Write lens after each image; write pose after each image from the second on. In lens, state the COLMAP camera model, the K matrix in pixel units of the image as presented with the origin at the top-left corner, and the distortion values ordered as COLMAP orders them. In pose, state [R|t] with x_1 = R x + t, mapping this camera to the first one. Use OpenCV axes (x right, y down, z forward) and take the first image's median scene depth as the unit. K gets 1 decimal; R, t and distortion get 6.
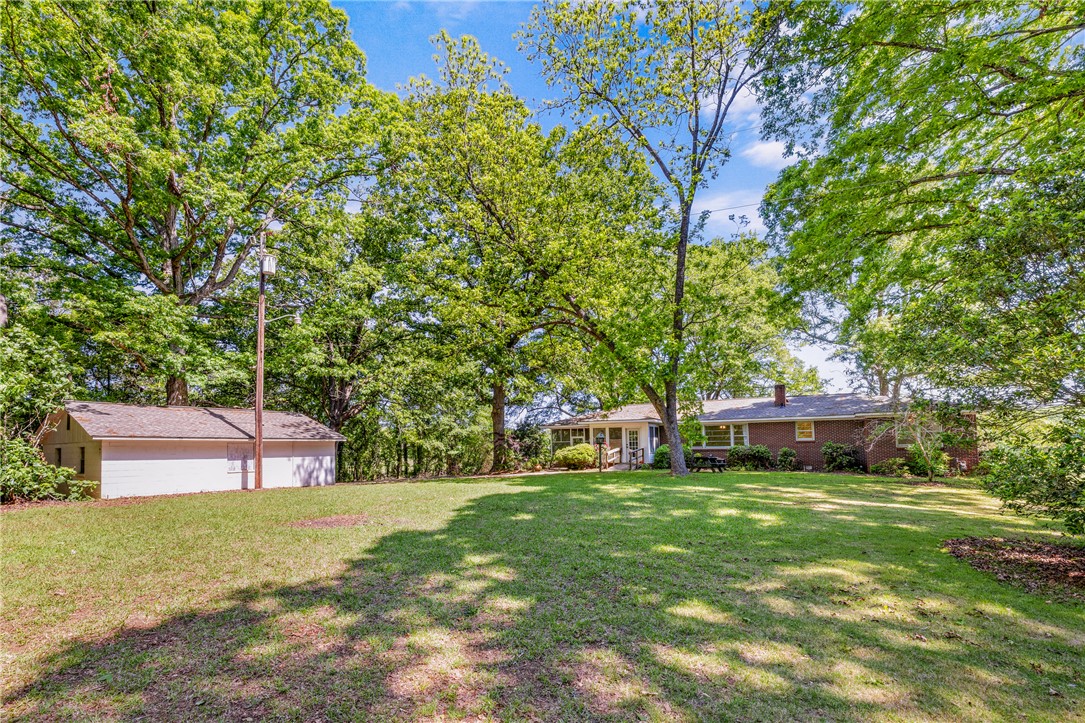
lens RADIAL K [[465.5, 0, 542.5], [0, 465.5, 361.5], [0, 0, 1]] dist [-0.000185, 0.000035]
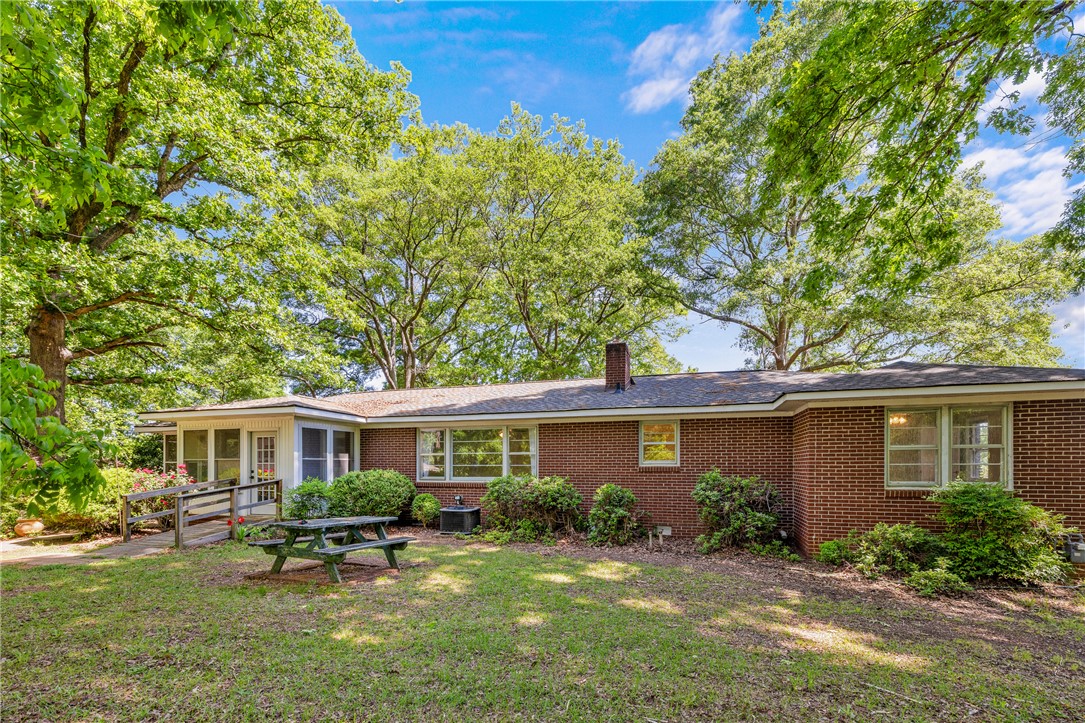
lens RADIAL K [[465.5, 0, 542.5], [0, 465.5, 361.5], [0, 0, 1]] dist [-0.000185, 0.000035]
pose [[0.974699, 0.061116, 0.215005, 0.355500], [-0.051229, 0.997370, -0.051267, 0.099631], [-0.217573, 0.038956, 0.975266, 0.592651]]
